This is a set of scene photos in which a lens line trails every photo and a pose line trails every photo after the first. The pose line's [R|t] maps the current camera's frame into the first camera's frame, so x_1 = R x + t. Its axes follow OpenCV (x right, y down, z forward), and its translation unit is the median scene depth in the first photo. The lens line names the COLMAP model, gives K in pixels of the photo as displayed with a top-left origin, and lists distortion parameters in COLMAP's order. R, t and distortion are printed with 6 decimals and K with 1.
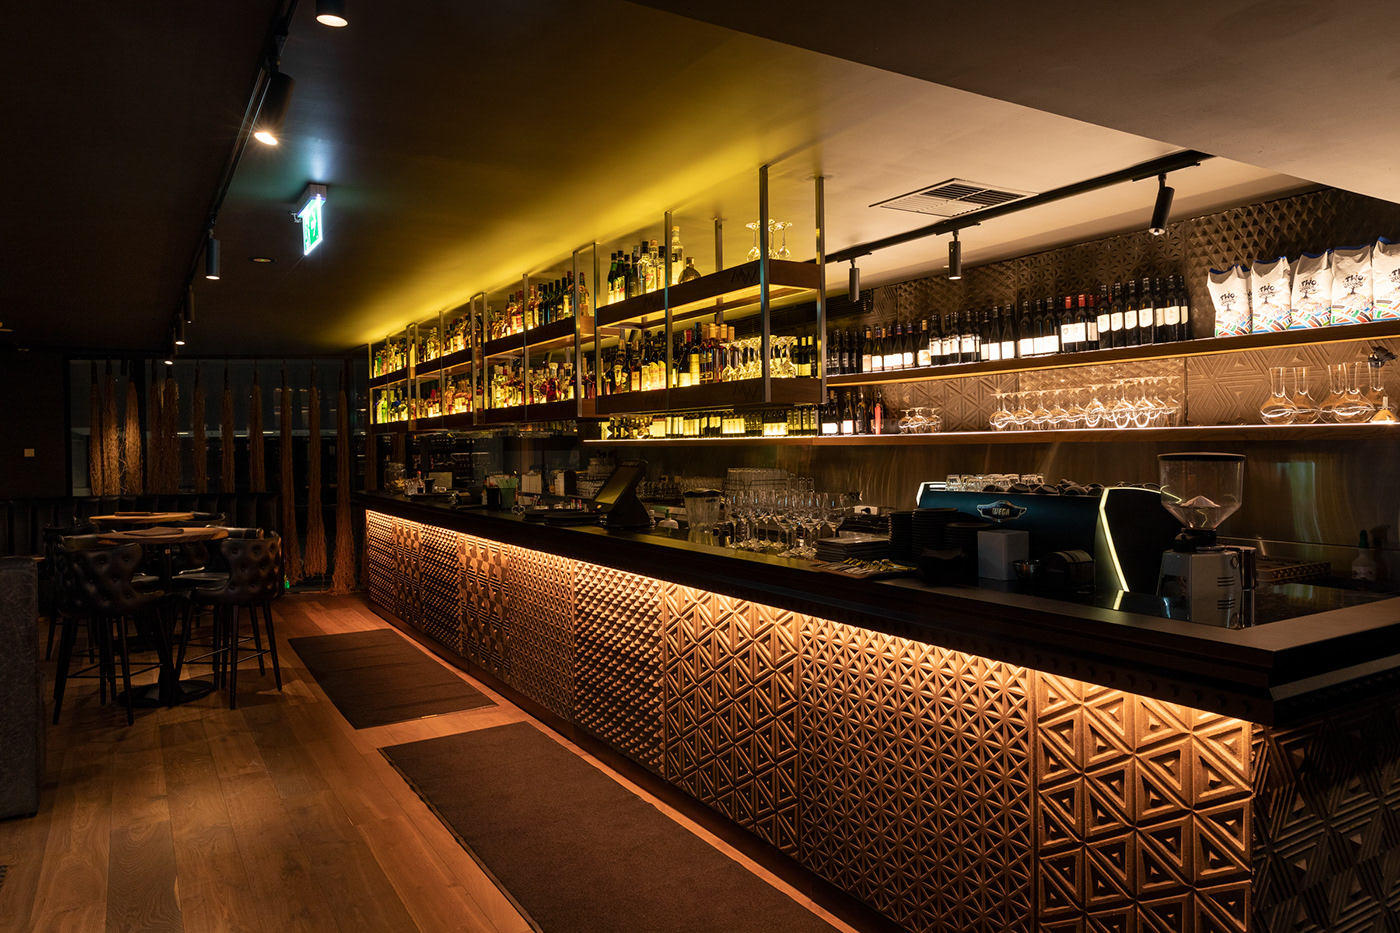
lens RADIAL K [[937.5, 0, 698.0], [0, 937.5, 461.3], [0, 0, 1]] dist [0.015767, -0.007179]
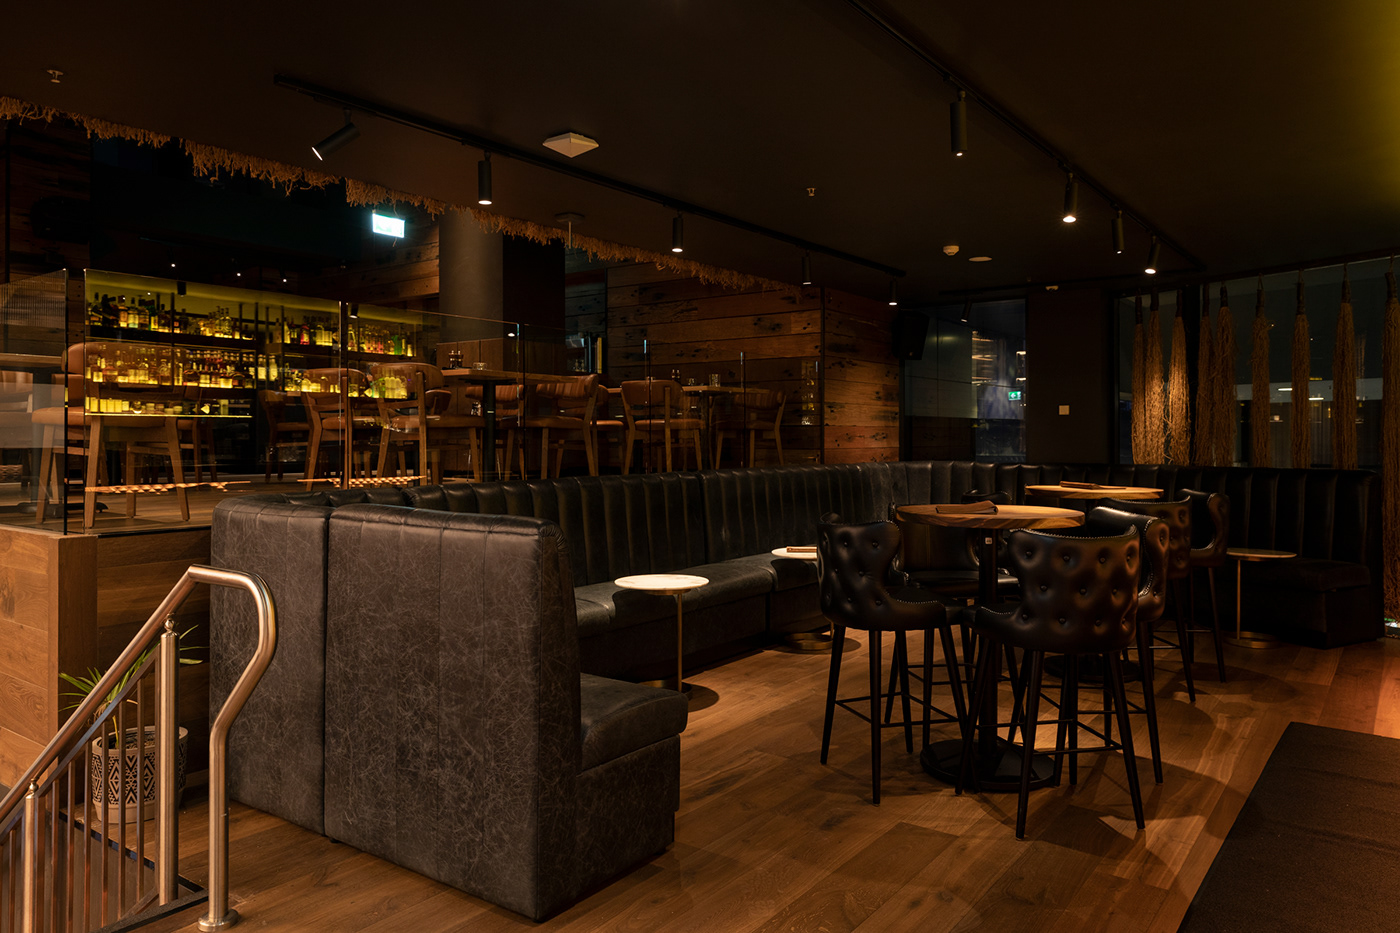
lens RADIAL K [[964.4, 0, 699.9], [0, 964.4, 439.2], [0, 0, 1]] dist [0.004482, -0.001009]
pose [[0.375886, 0.015900, -0.926530, -0.041098], [-0.021548, 0.999732, 0.008415, 0.027425], [0.926416, 0.016802, 0.376128, 0.594240]]
